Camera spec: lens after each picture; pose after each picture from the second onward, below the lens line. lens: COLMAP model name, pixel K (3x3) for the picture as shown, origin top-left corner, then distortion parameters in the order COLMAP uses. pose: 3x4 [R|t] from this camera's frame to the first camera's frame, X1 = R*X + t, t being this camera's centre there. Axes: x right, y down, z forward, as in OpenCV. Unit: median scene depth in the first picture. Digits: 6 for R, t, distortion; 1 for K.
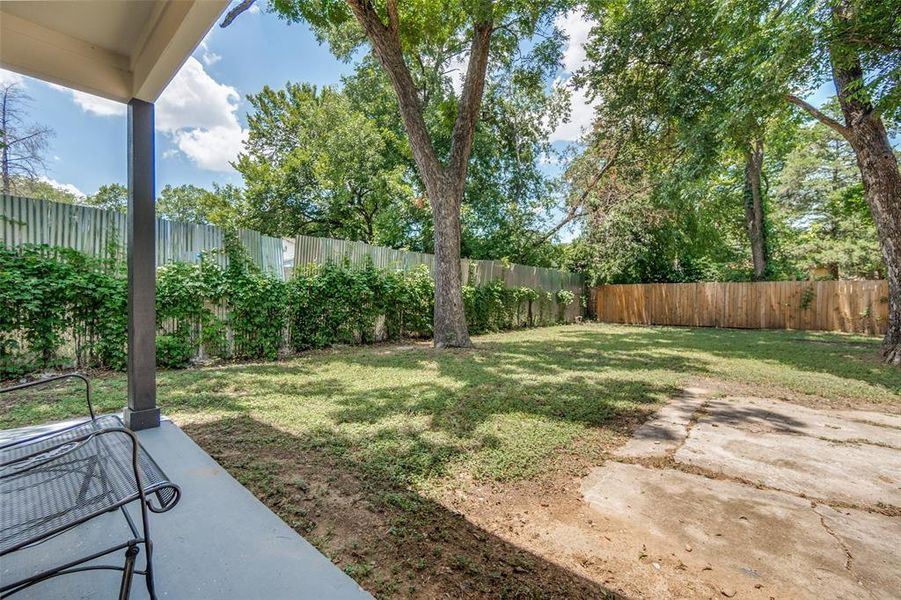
lens RADIAL K [[390.8, 0, 446.8], [0, 390.8, 295.9], [0, 0, 1]] dist [-0.005422, 0.001224]
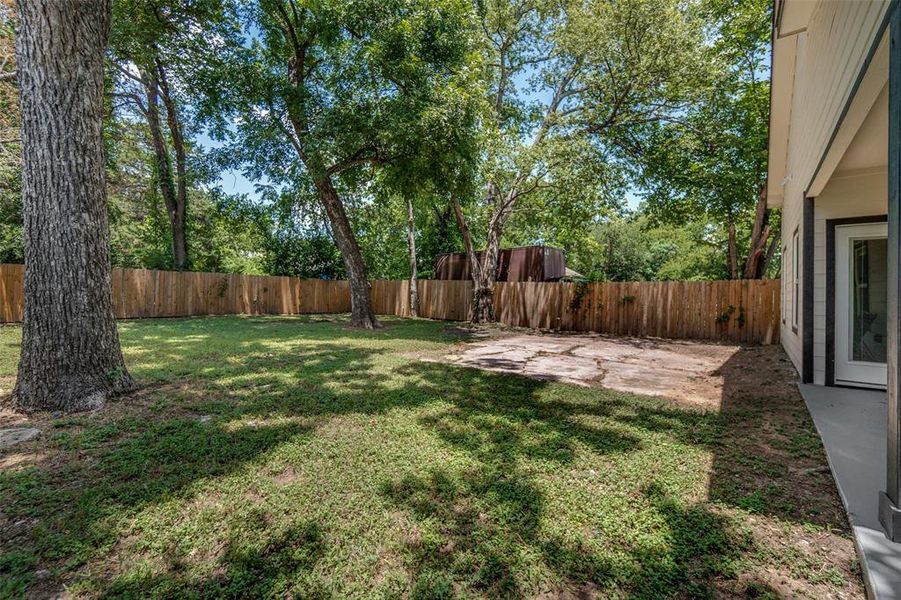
lens RADIAL K [[390.8, 0, 446.3], [0, 390.8, 291.9], [0, 0, 1]] dist [-0.005422, 0.001224]
pose [[-0.055497, -0.007968, 0.998427, -0.292870], [-0.023138, 0.999710, 0.006692, -0.004958], [-0.998191, -0.022730, -0.055665, 0.389456]]
